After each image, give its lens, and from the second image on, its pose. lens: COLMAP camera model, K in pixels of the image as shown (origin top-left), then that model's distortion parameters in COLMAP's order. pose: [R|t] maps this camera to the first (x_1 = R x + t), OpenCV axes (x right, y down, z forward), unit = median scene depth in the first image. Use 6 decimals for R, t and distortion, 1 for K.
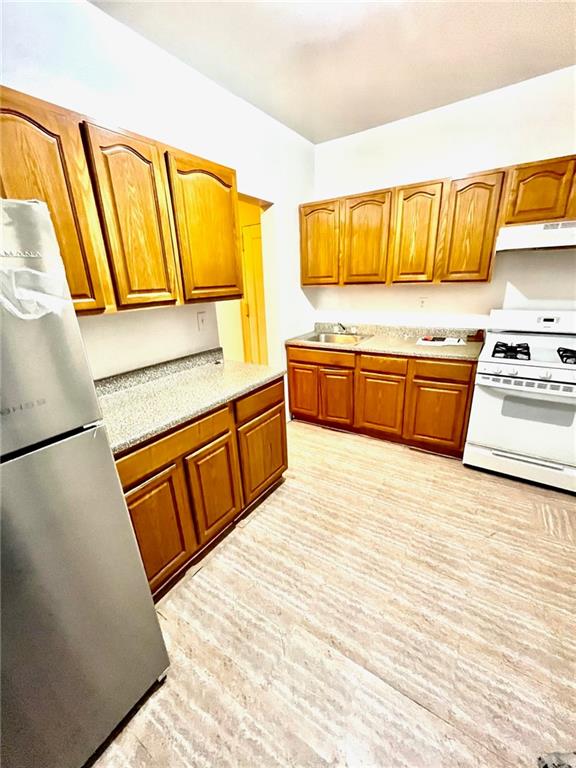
lens RADIAL K [[310.6, 0, 287.9], [0, 310.6, 385.5], [0, 0, 1]] dist [-0.002216, -0.000265]
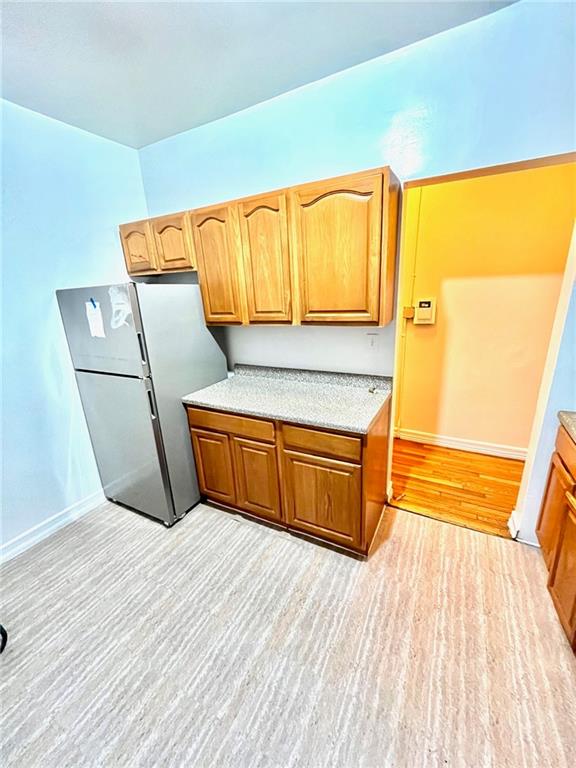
lens RADIAL K [[310.6, 0, 287.9], [0, 310.6, 385.5], [0, 0, 1]] dist [-0.002216, -0.000265]
pose [[0.095758, 0.328983, -0.939468, 0.607396], [-0.277349, 0.915248, 0.292232, -0.295013], [0.955985, 0.232576, 0.178886, 0.634660]]
